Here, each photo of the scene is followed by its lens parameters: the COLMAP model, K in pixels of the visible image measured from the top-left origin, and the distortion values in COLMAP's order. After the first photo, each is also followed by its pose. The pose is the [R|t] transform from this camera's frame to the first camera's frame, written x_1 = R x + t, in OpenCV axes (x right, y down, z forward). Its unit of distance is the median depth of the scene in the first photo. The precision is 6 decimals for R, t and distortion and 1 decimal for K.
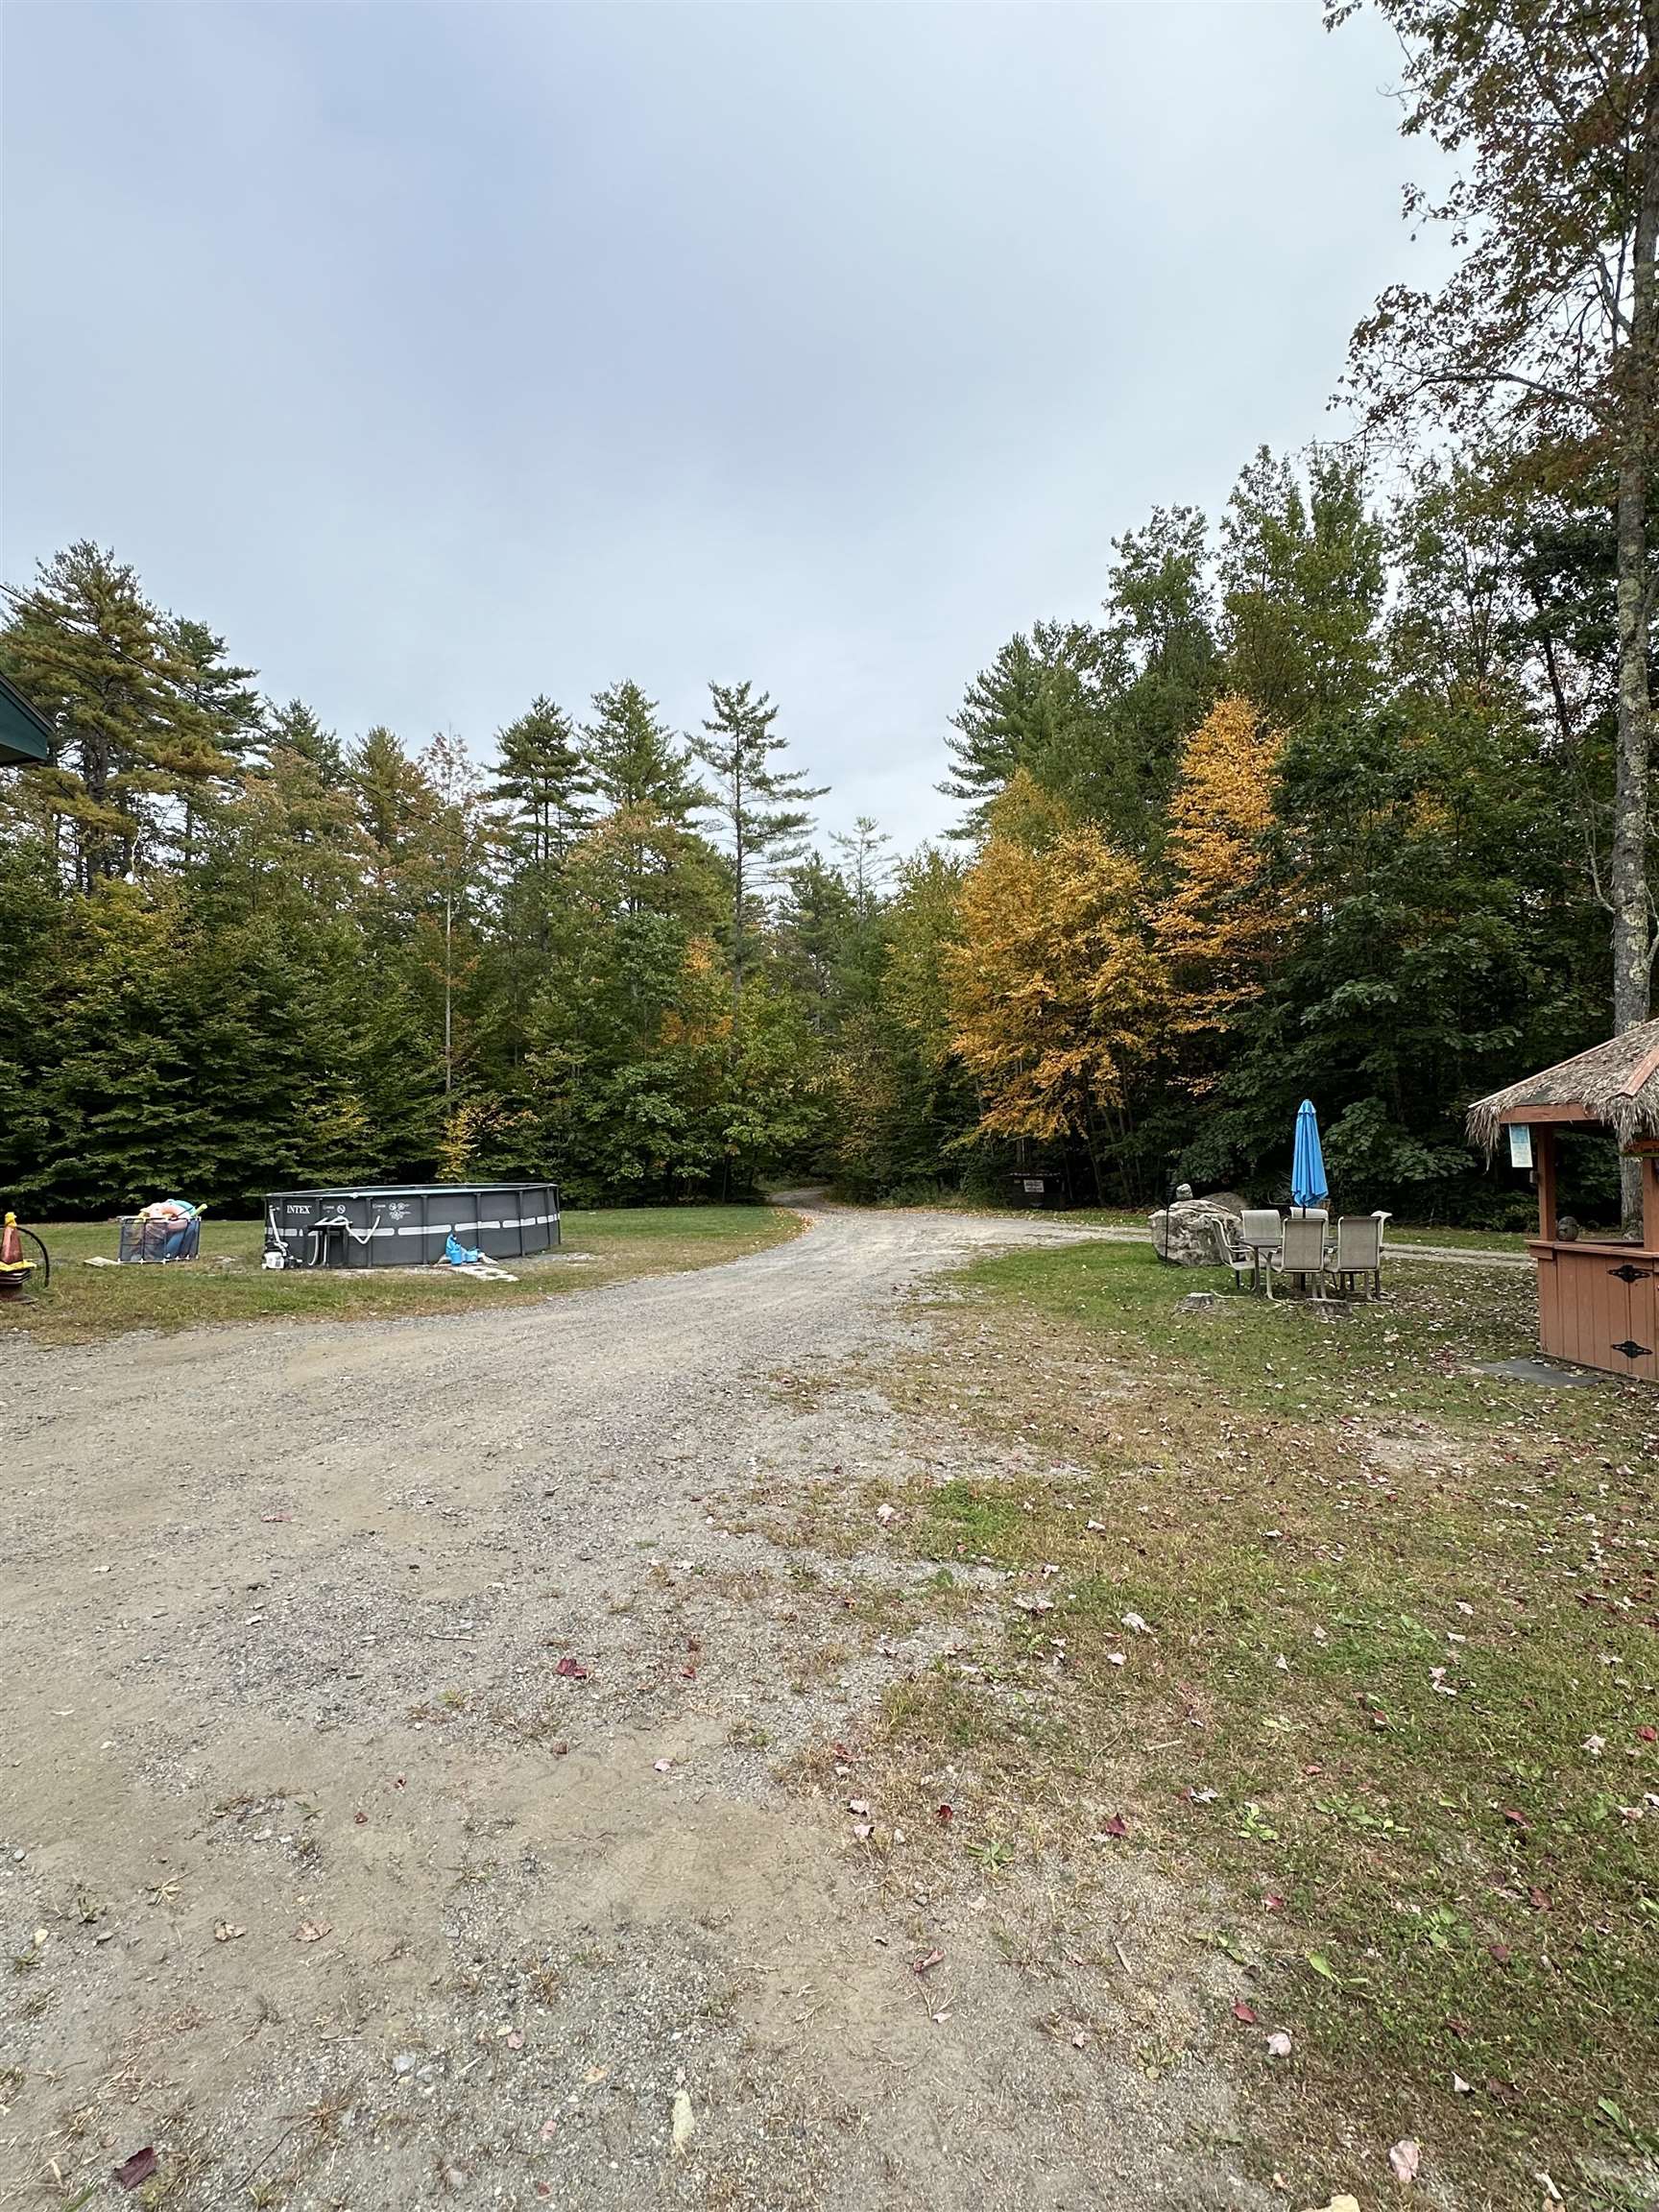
lens RADIAL K [[1099.6, 0, 825.2], [0, 1099.6, 1106.4], [0, 0, 1]] dist [0.001461, -0.000055]
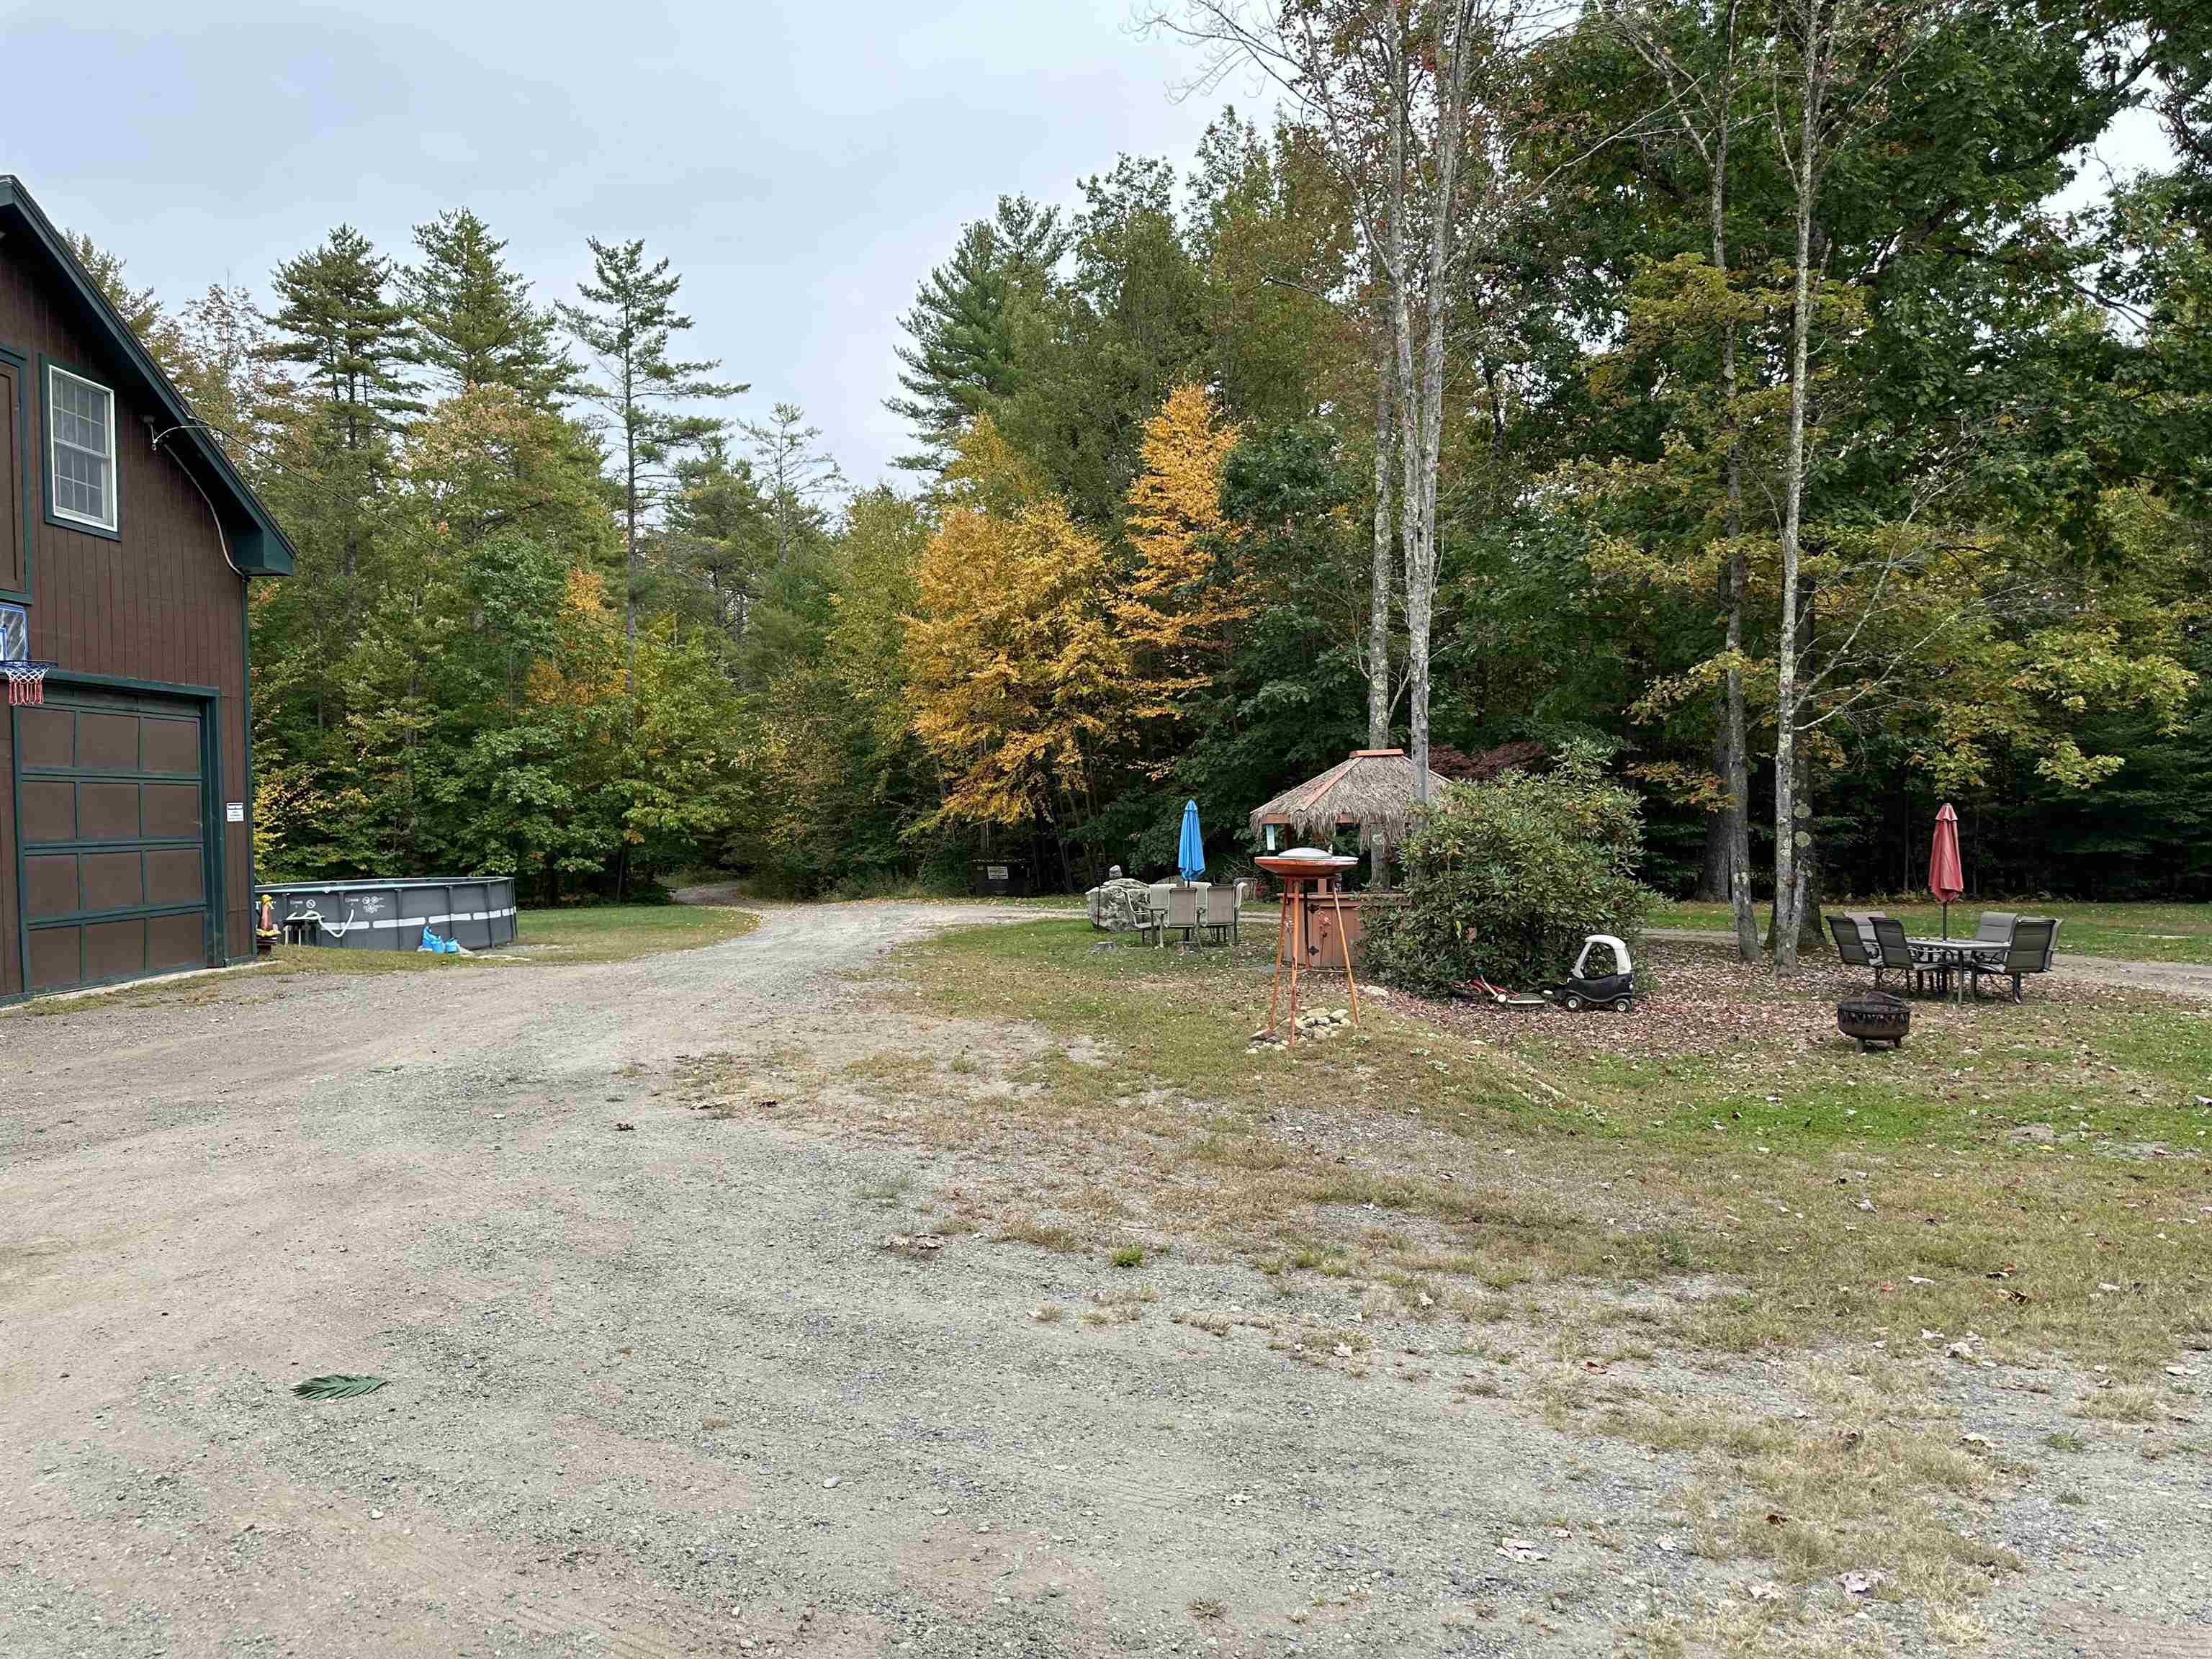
lens RADIAL K [[1548.6, 0, 1112.2], [0, 1548.6, 818.2], [0, 0, 1]] dist [0.156904, -0.239703]
pose [[0.967810, -0.006881, 0.251587, -0.046998], [-0.001196, 0.999489, 0.031939, -0.016000], [-0.251679, -0.031212, 0.967307, -0.290794]]
